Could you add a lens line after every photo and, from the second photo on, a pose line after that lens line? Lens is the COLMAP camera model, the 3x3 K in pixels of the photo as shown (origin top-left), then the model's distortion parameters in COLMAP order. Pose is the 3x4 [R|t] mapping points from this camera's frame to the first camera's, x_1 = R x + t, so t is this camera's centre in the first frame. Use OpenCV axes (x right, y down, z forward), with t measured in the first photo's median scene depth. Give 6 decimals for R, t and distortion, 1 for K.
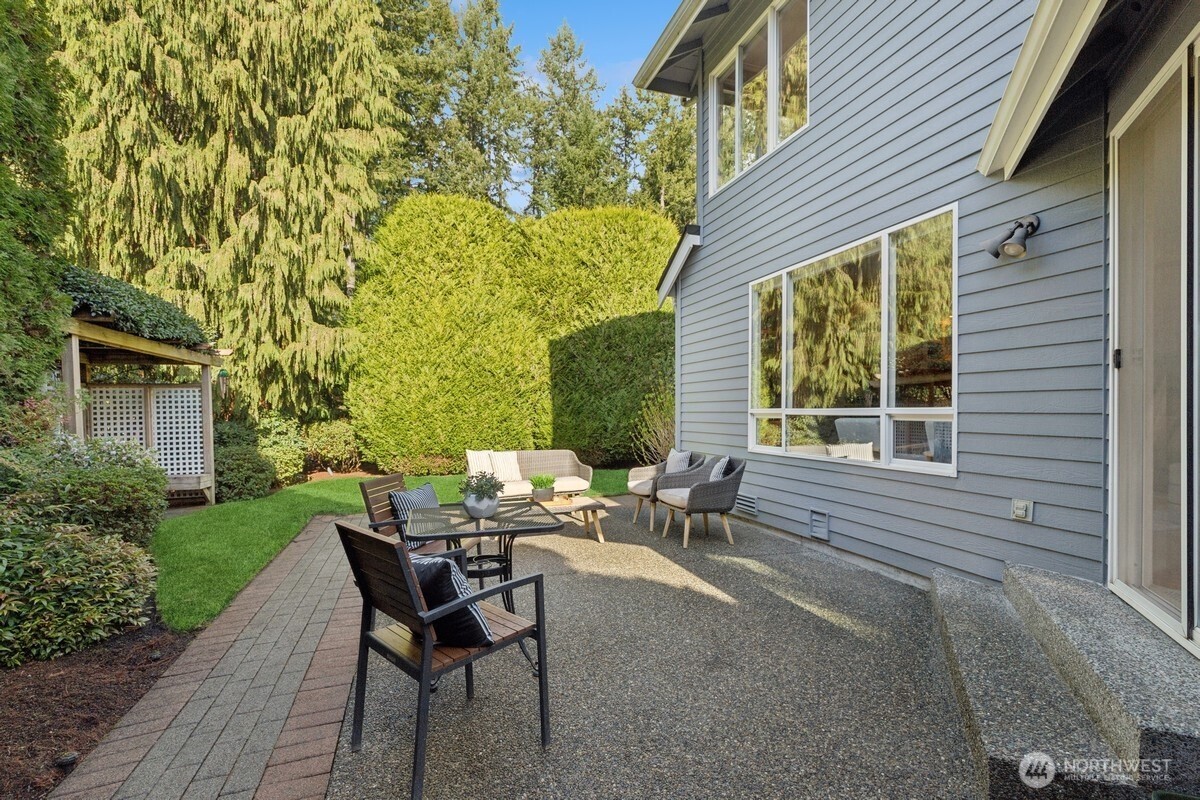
lens RADIAL K [[548.2, 0, 605.9], [0, 548.2, 410.7], [0, 0, 1]] dist [0.000949, -0.000686]
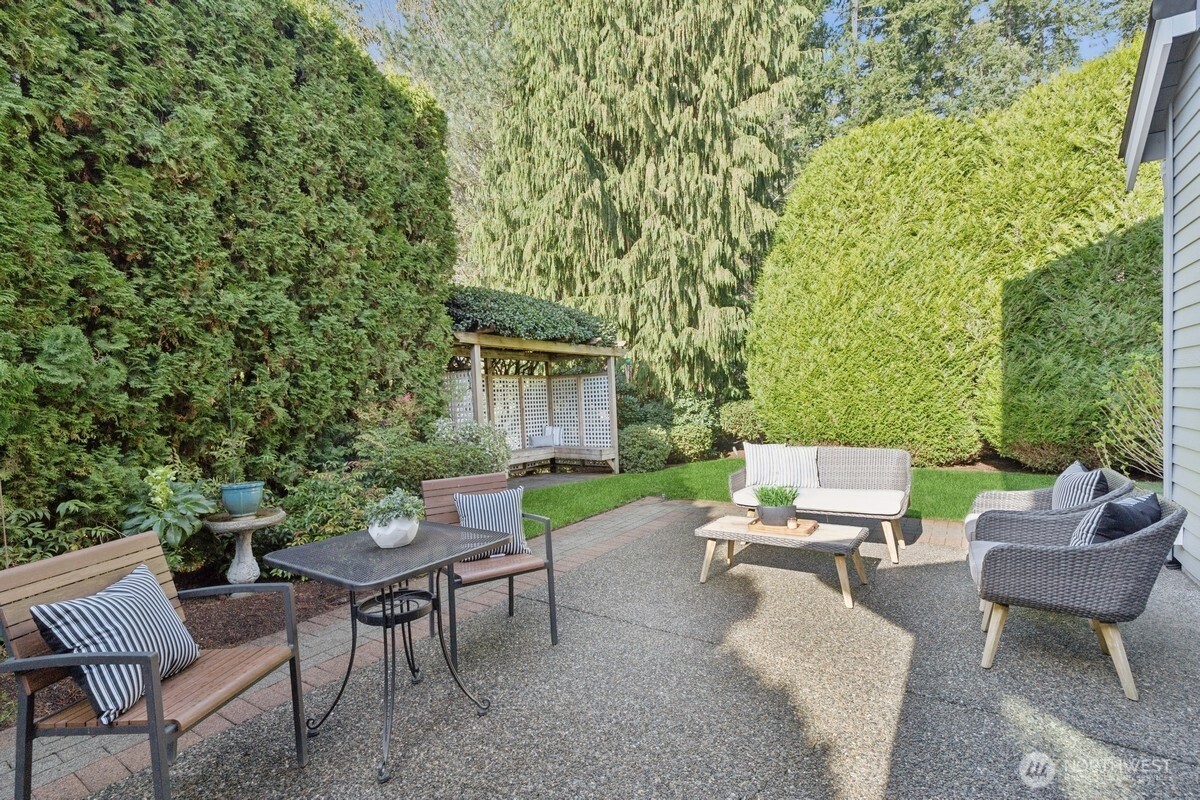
lens RADIAL K [[548.2, 0, 605.9], [0, 548.2, 410.7], [0, 0, 1]] dist [0.000949, -0.000686]
pose [[0.607912, 0.011360, -0.793923, 0.156007], [0.027619, 0.998990, 0.035442, -0.005671], [0.793524, -0.043474, 0.606984, 0.200547]]
